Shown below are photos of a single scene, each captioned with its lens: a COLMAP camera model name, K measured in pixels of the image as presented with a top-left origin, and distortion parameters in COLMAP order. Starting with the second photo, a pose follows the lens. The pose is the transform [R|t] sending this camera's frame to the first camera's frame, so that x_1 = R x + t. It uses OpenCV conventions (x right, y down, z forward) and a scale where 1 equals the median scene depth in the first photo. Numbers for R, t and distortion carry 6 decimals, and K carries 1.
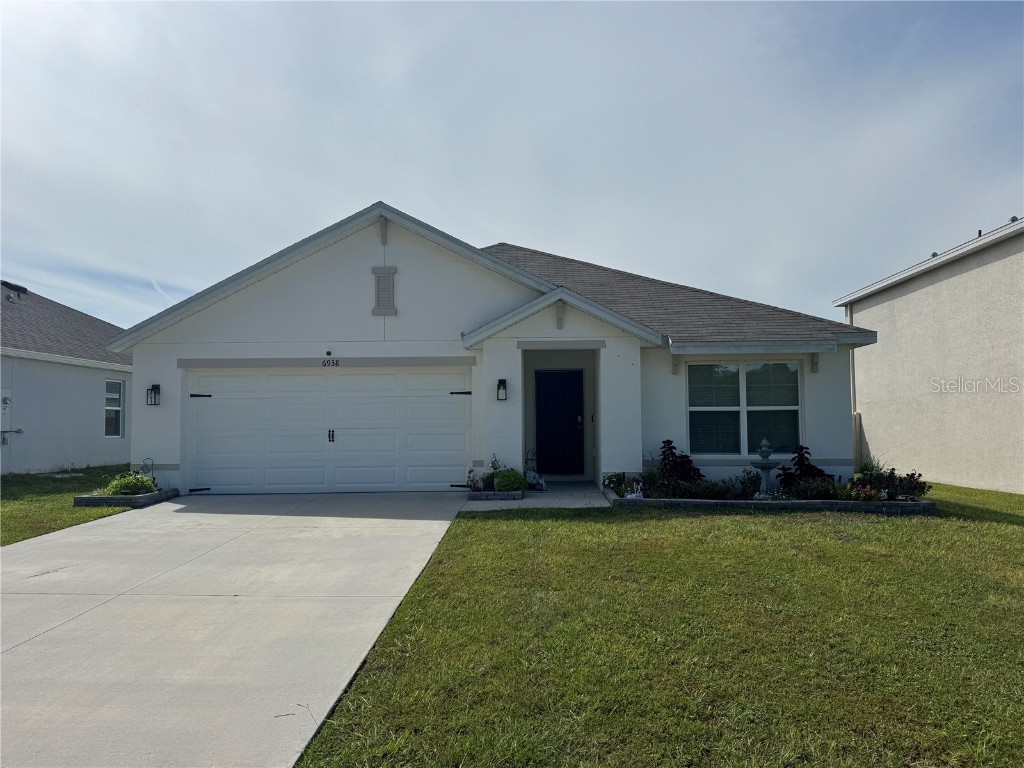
lens RADIAL K [[769.2, 0, 510.3], [0, 769.2, 381.9], [0, 0, 1]] dist [0.109578, 0.002226]
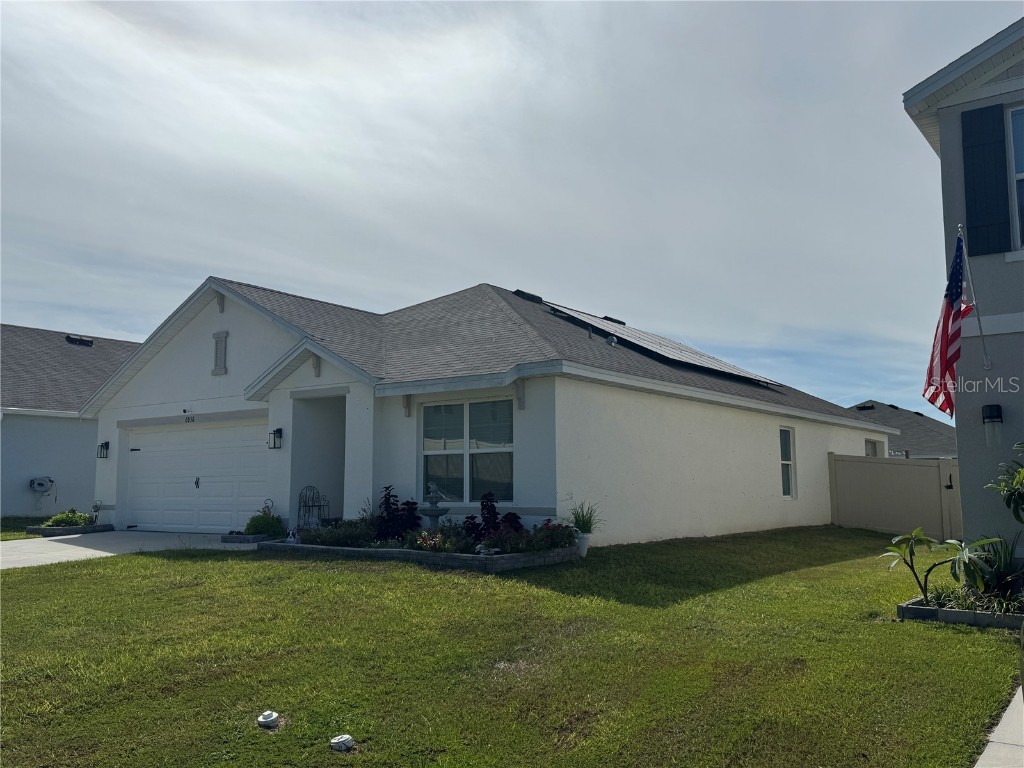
lens RADIAL K [[892.2, 0, 514.8], [0, 892.2, 378.7], [0, 0, 1]] dist [0.055869, -0.001181]
pose [[0.833555, -0.063645, -0.548758, 0.911802], [0.033244, 0.997320, -0.065173, 0.018809], [0.551435, 0.036082, 0.833437, 0.148205]]
